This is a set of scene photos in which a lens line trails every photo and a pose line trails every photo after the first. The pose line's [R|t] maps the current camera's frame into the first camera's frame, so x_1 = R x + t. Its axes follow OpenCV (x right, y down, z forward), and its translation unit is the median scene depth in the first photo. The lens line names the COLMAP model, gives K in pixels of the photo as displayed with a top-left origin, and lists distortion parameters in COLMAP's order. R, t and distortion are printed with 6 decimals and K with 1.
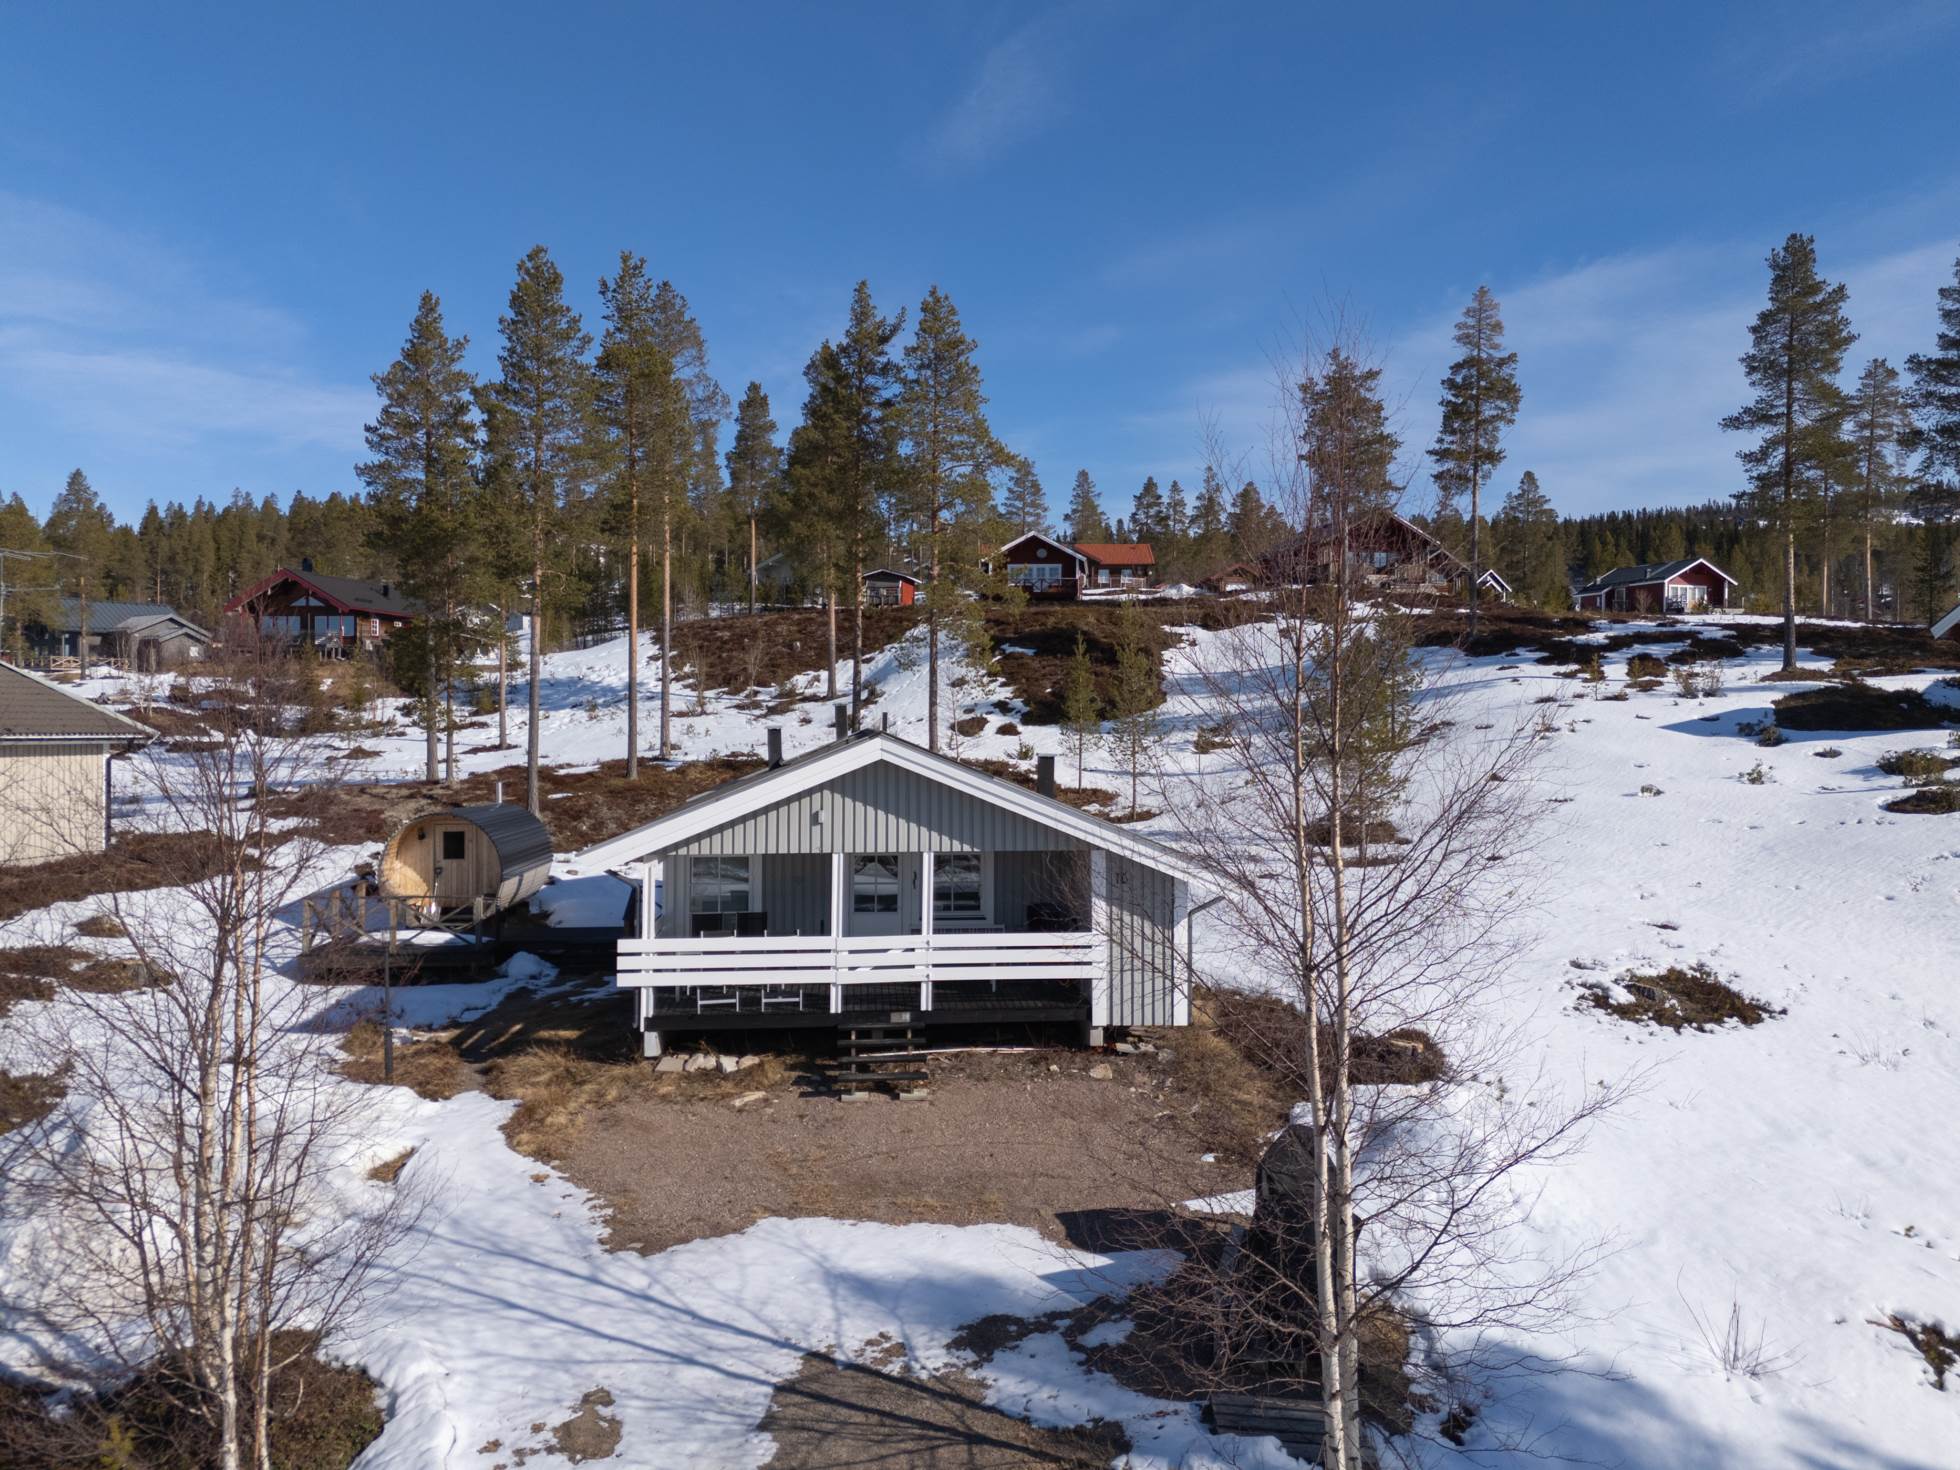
lens RADIAL K [[1409.4, 0, 980.0], [0, 1409.4, 735.0], [0, 0, 1]] dist [0.047940, -0.001621]
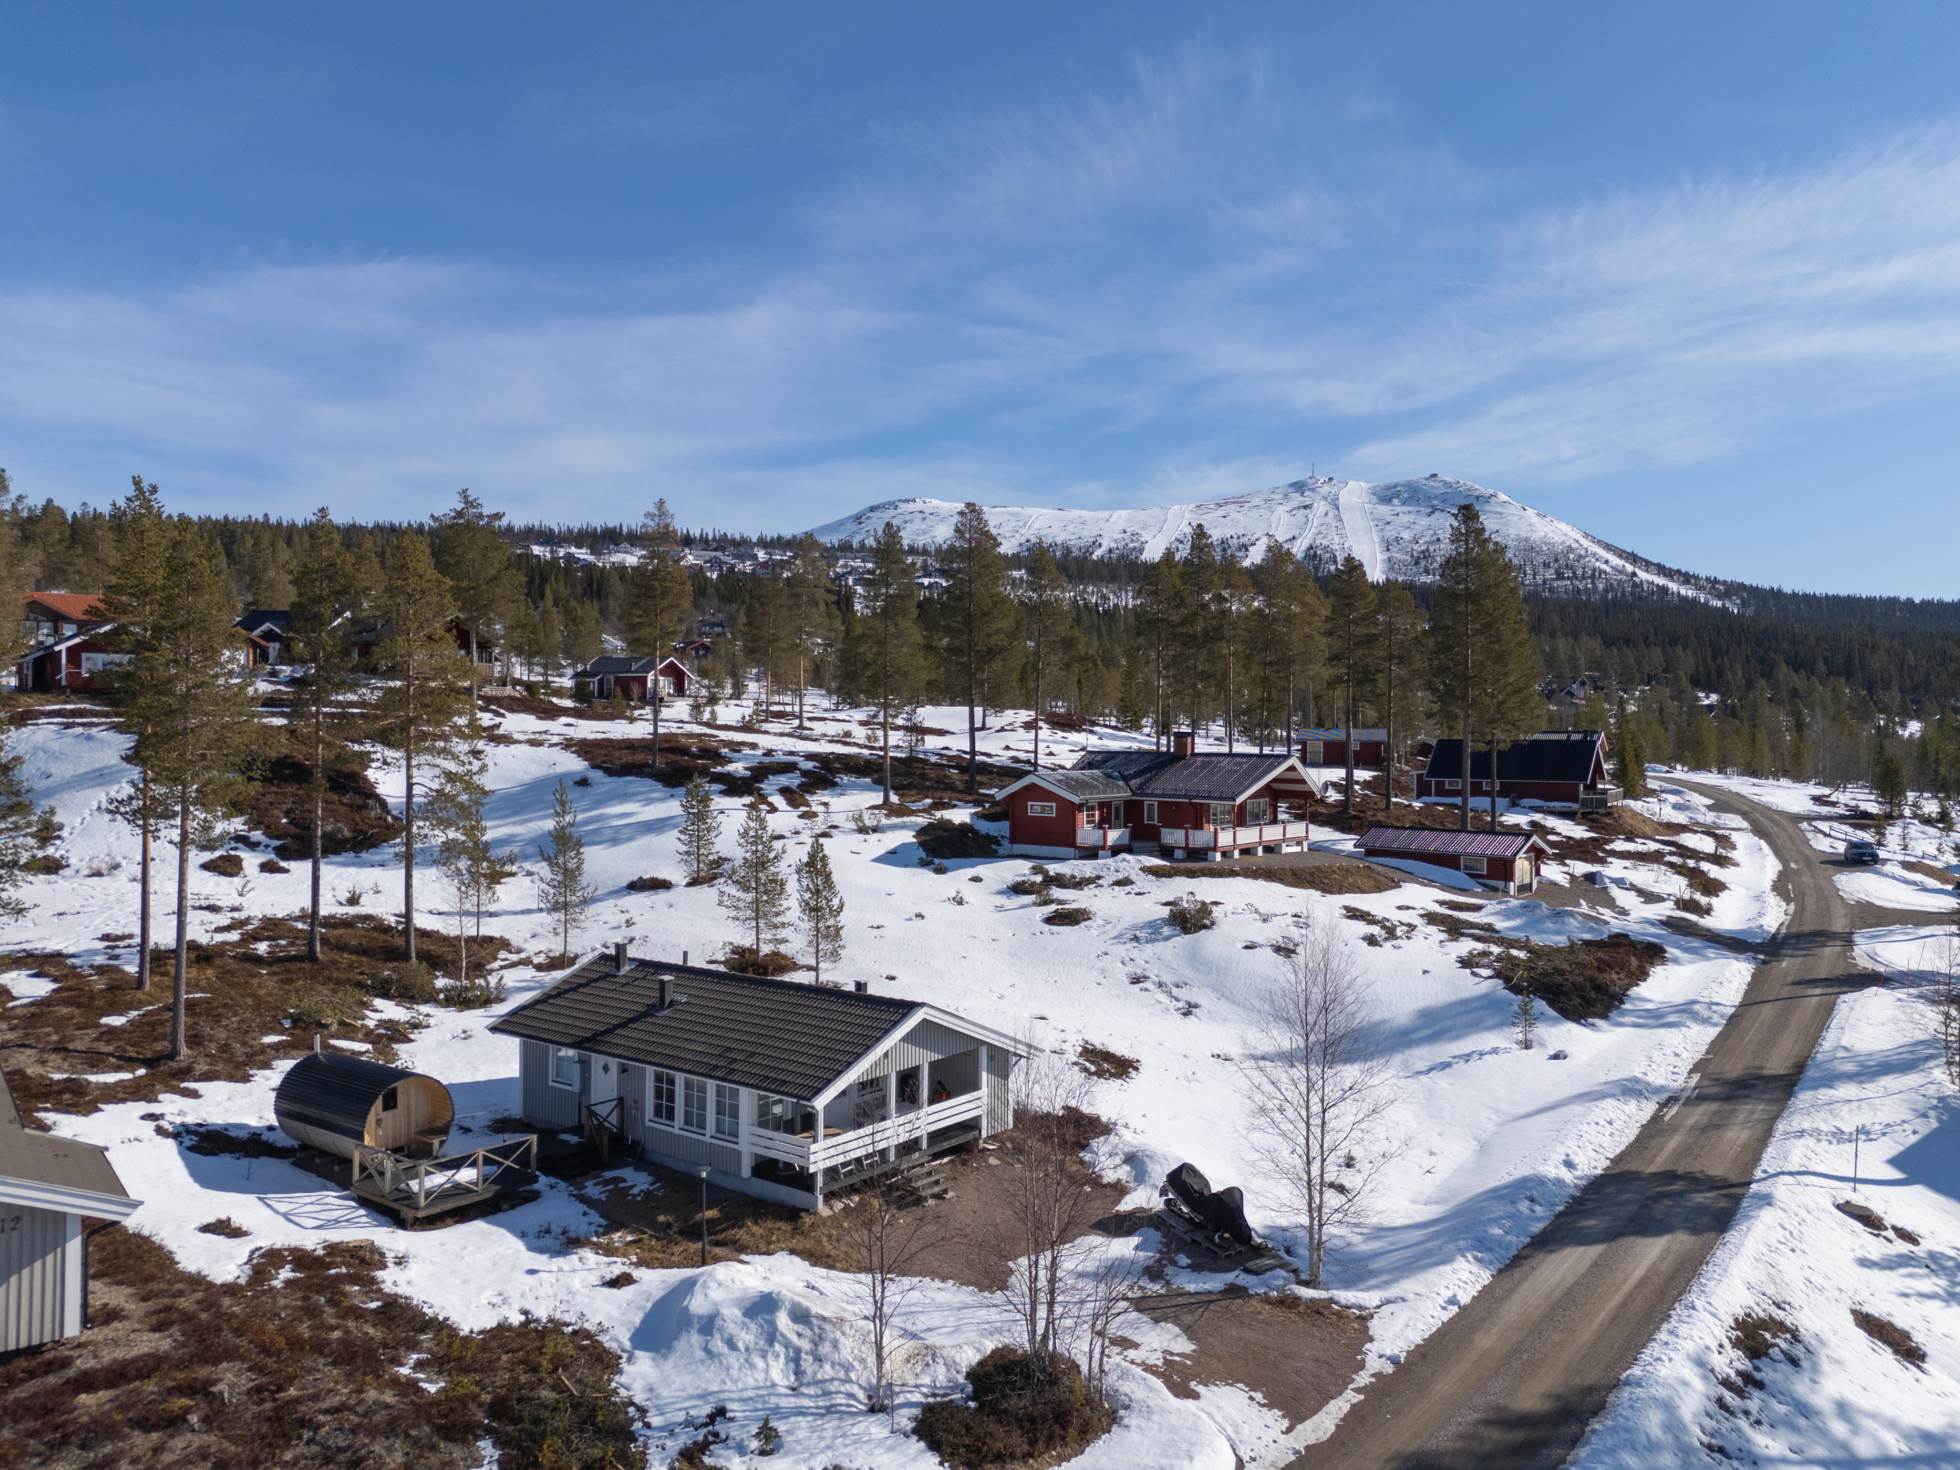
lens RADIAL K [[1366.9, 0, 980.0], [0, 1366.9, 735.0], [0, 0, 1]] dist [0.001974, 0.000373]
pose [[0.704646, -0.001211, 0.709558, -1.247950], [0.010926, 0.999898, -0.009144, -0.326579], [-0.709475, 0.014196, 0.704588, -0.310215]]
